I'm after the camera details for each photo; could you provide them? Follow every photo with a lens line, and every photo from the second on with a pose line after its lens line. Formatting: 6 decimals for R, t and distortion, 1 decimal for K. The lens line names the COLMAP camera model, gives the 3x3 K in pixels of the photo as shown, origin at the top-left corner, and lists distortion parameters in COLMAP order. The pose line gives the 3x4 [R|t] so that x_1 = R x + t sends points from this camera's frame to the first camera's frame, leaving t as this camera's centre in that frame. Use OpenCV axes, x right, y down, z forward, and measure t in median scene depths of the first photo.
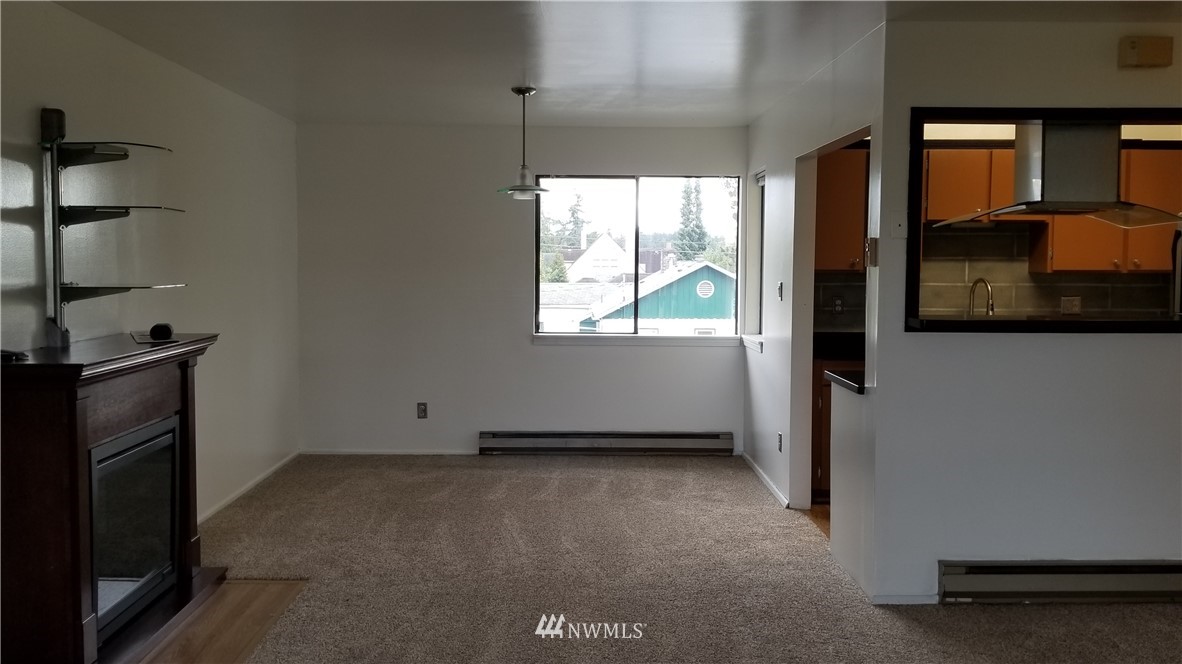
lens RADIAL K [[1086.6, 0, 589.9], [0, 1086.6, 333.0], [0, 0, 1]] dist [0.036549, 0.000000]
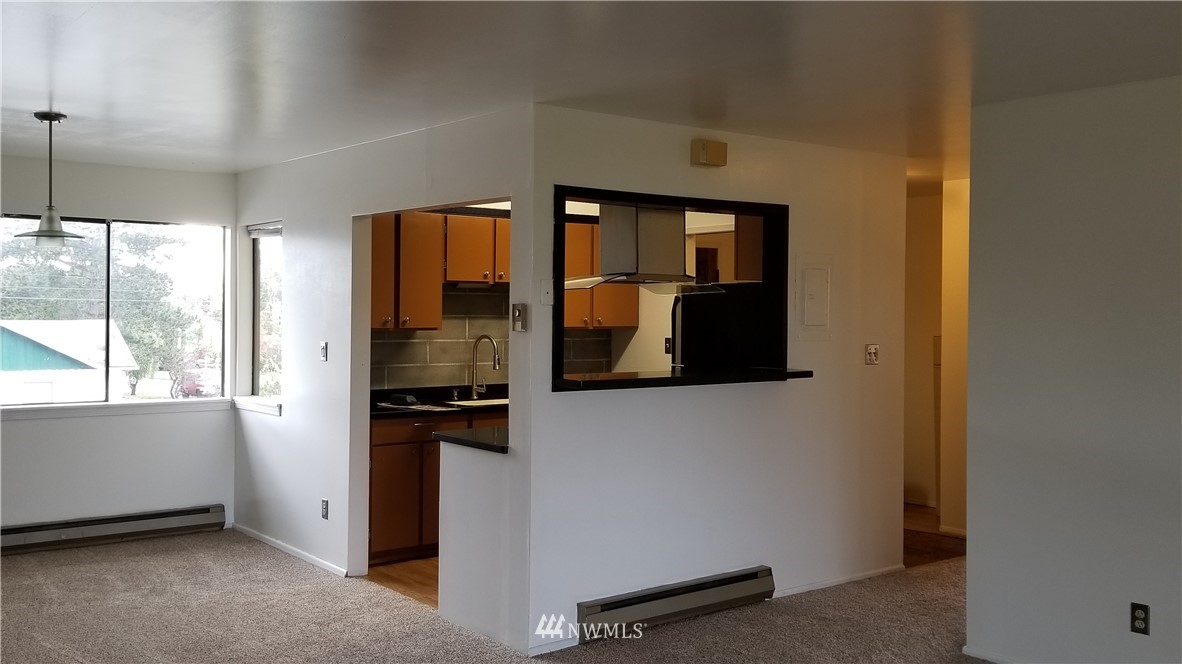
lens RADIAL K [[1086.6, 0, 590.6], [0, 1086.6, 326.0], [0, 0, 1]] dist [0.036549, 0.000000]
pose [[0.792925, -0.007070, 0.609278, -0.215541], [0.035735, 0.998751, -0.034916, -0.017912], [-0.608270, 0.049459, 0.792188, 0.087203]]
